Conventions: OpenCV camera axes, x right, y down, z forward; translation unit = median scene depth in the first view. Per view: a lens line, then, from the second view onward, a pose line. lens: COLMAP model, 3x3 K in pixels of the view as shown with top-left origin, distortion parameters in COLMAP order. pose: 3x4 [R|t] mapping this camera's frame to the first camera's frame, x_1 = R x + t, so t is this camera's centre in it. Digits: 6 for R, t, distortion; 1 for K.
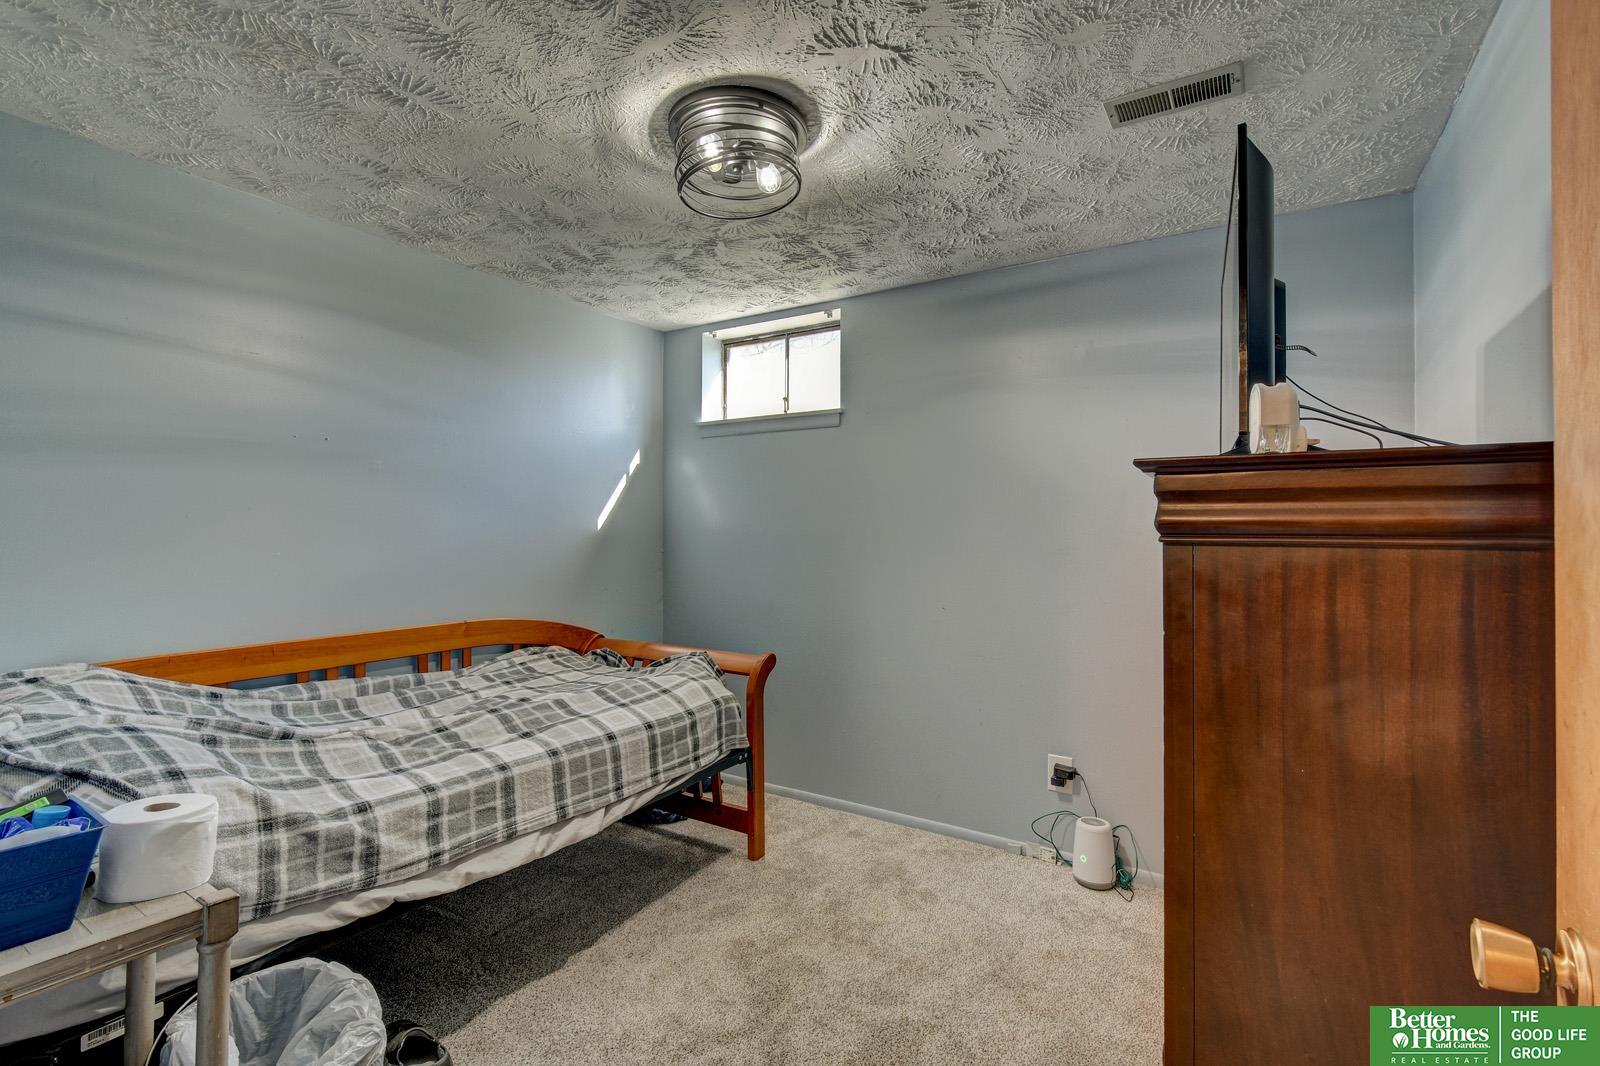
lens RADIAL K [[714.6, 0, 816.2], [0, 714.6, 543.5], [0, 0, 1]] dist [-0.001125, -0.000741]
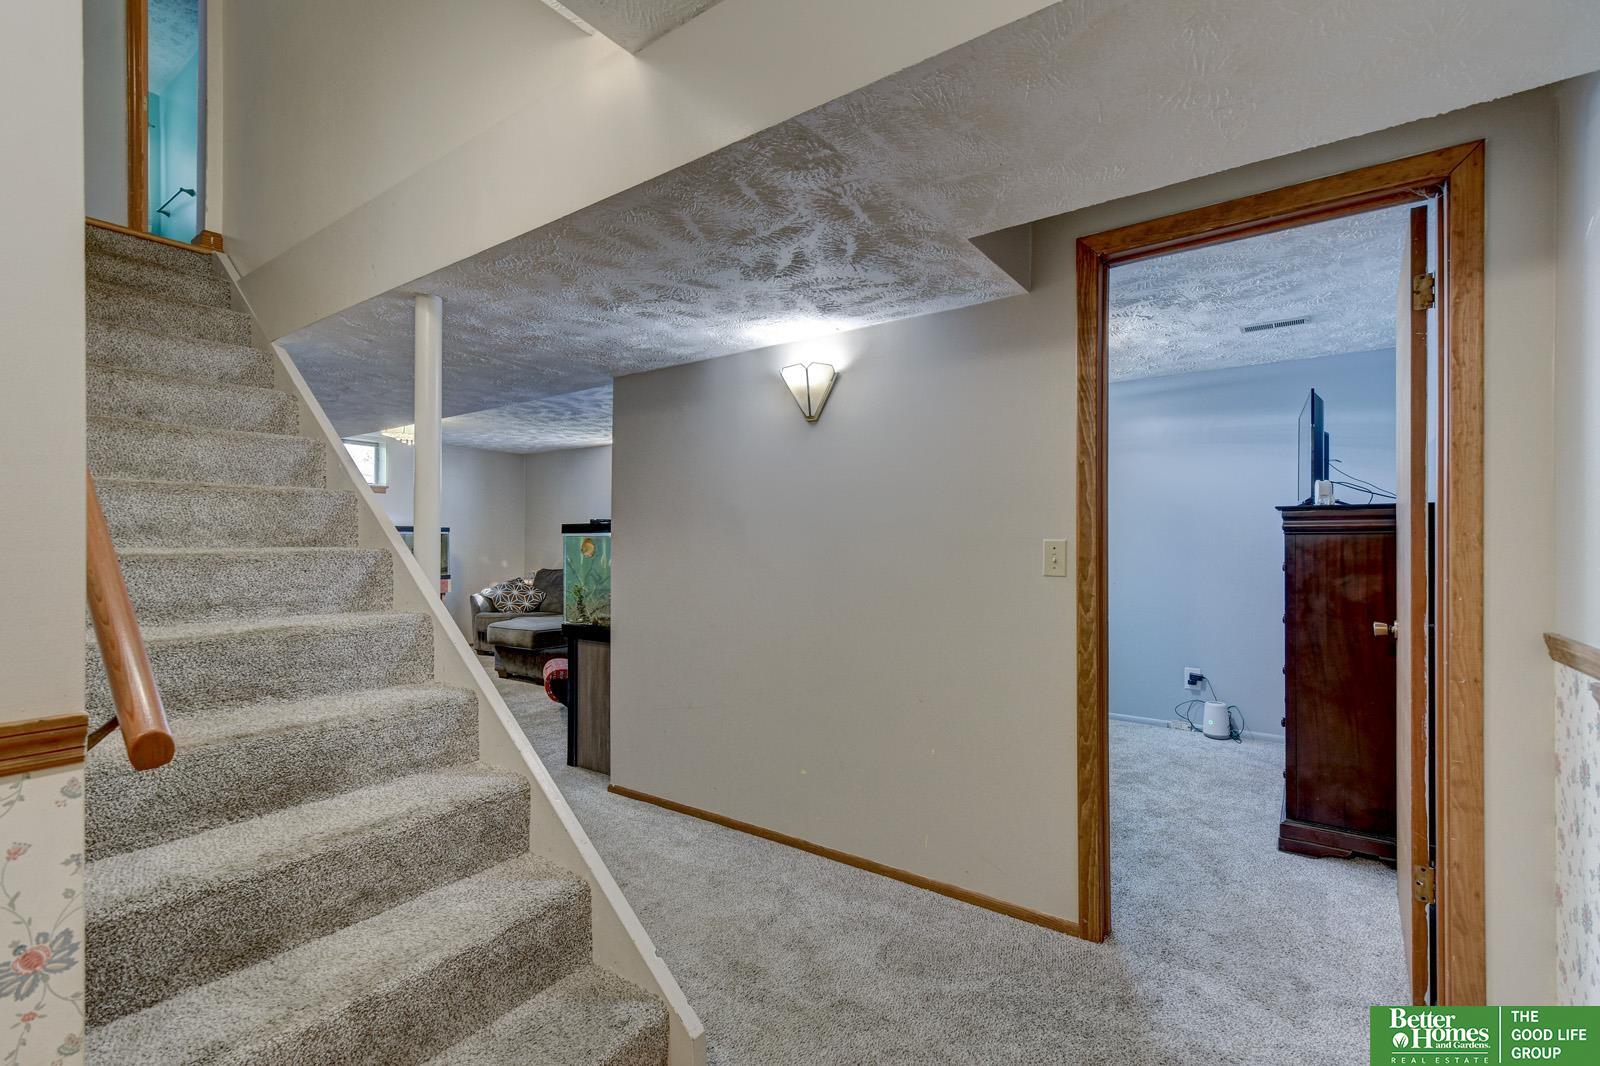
lens RADIAL K [[698.0, 0, 819.7], [0, 698.0, 553.2], [0, 0, 1]] dist [0.013516, -0.000119]
pose [[0.998430, 0.002790, -0.055950, -1.269040], [-0.002975, 0.999990, -0.003228, 0.092979], [0.055940, 0.003390, 0.998428, -2.006281]]
